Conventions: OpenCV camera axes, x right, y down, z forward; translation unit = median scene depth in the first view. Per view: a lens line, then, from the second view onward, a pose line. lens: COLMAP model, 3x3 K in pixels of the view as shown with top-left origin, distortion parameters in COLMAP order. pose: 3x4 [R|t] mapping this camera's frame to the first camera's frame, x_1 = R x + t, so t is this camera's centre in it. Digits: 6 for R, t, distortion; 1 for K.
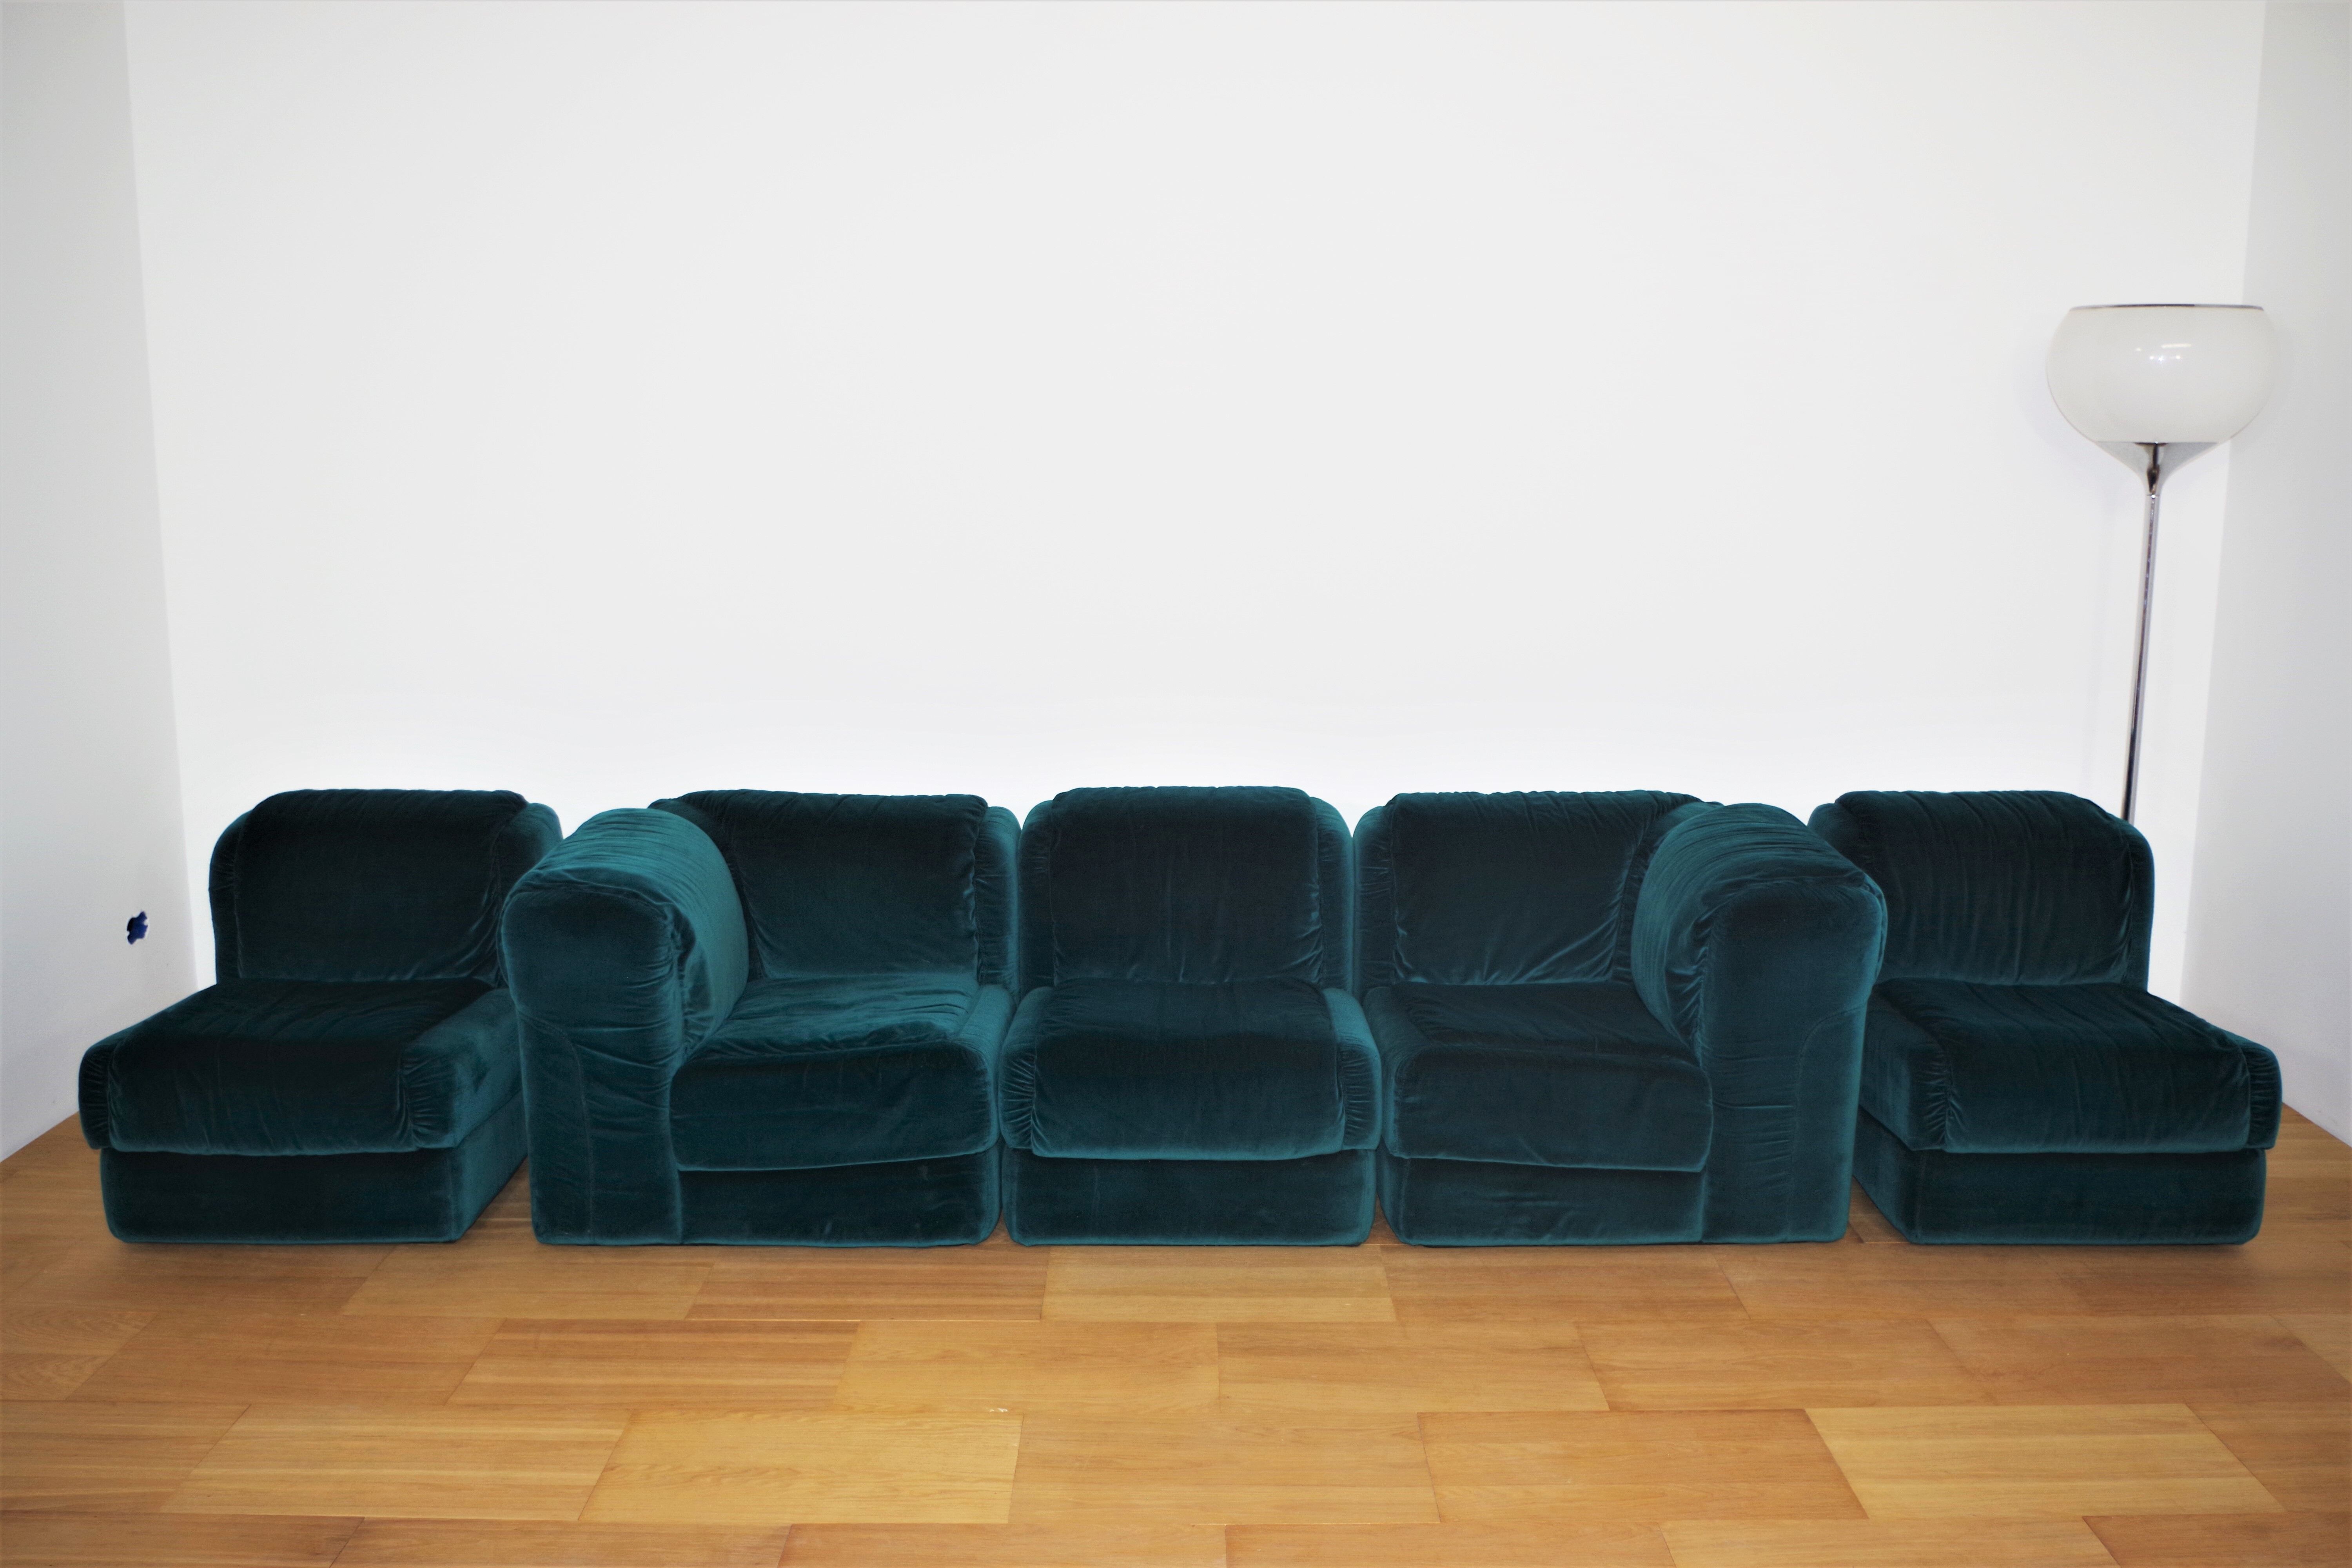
lens RADIAL K [[2236.0, 0, 1172.4], [0, 2236.0, 750.5], [0, 0, 1]] dist [-0.059314, 0.002035]
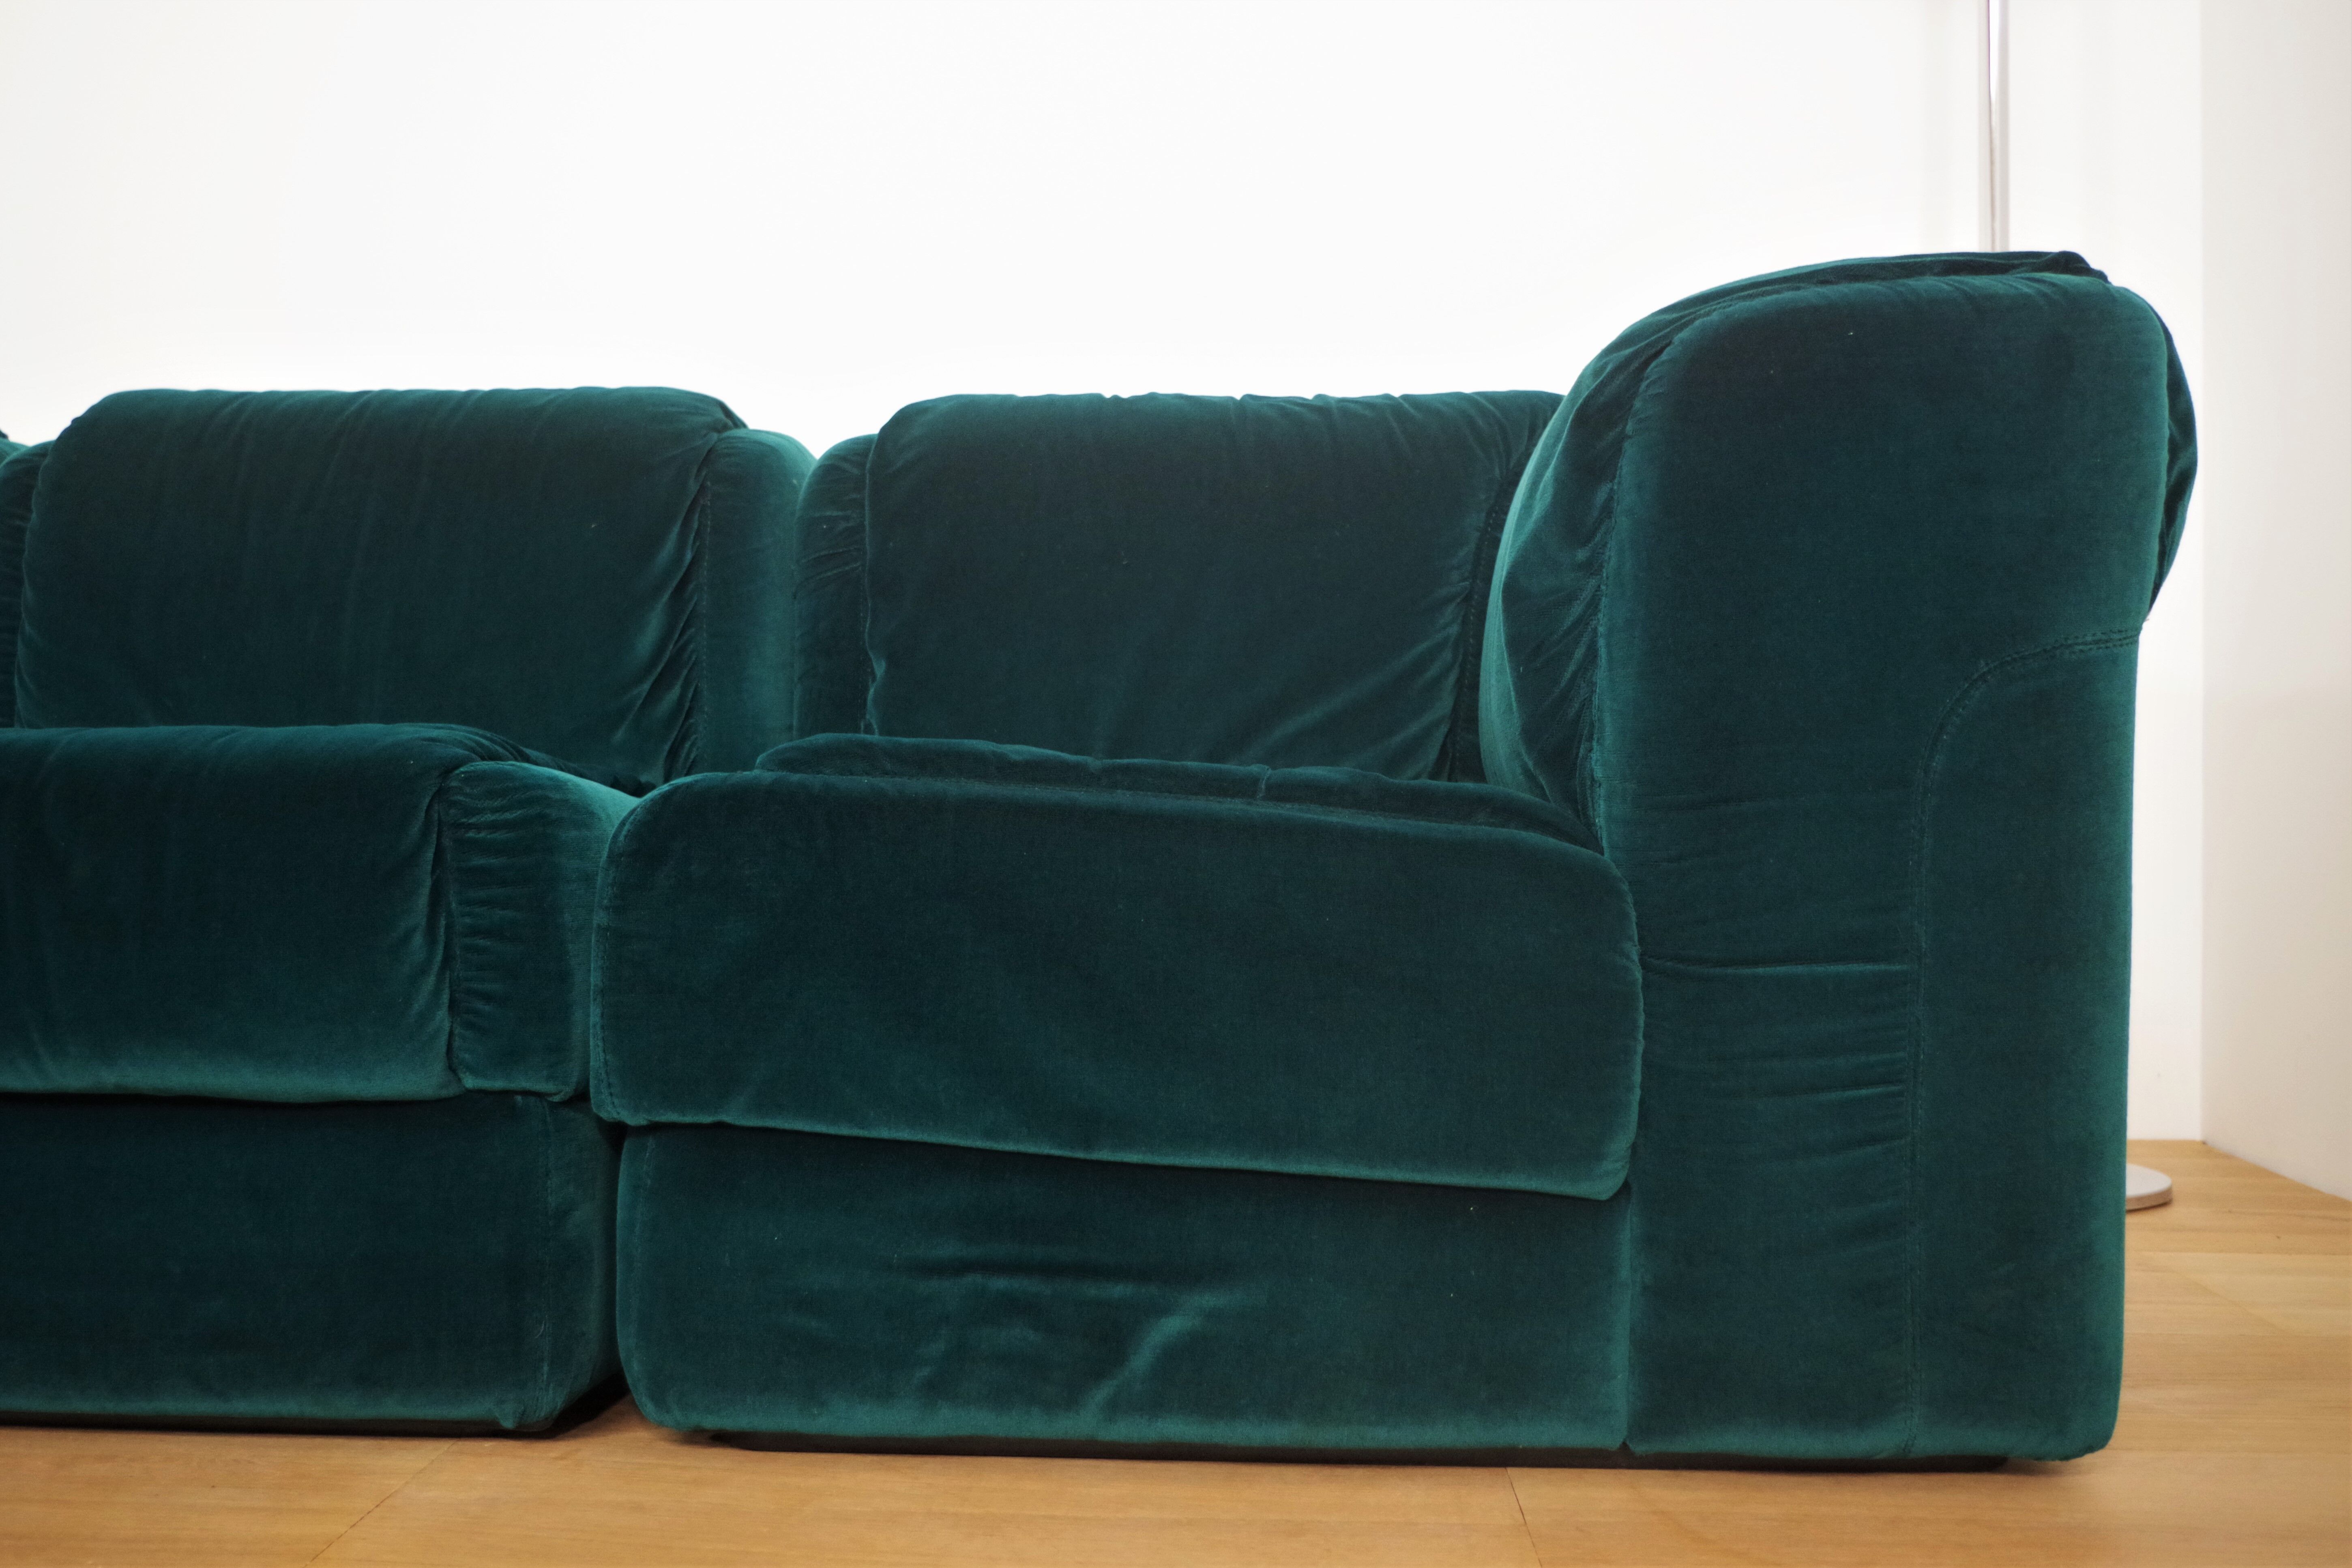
lens RADIAL K [[2503.7, 0, 1176.0], [0, 2503.7, 784.0], [0, 0, 1]] dist [-0.033194, 0.006588]
pose [[0.998454, 0.005511, -0.055318, 0.197841], [-0.014772, 0.985602, -0.168434, 0.193041], [0.053594, 0.168991, 0.984159, 0.654938]]
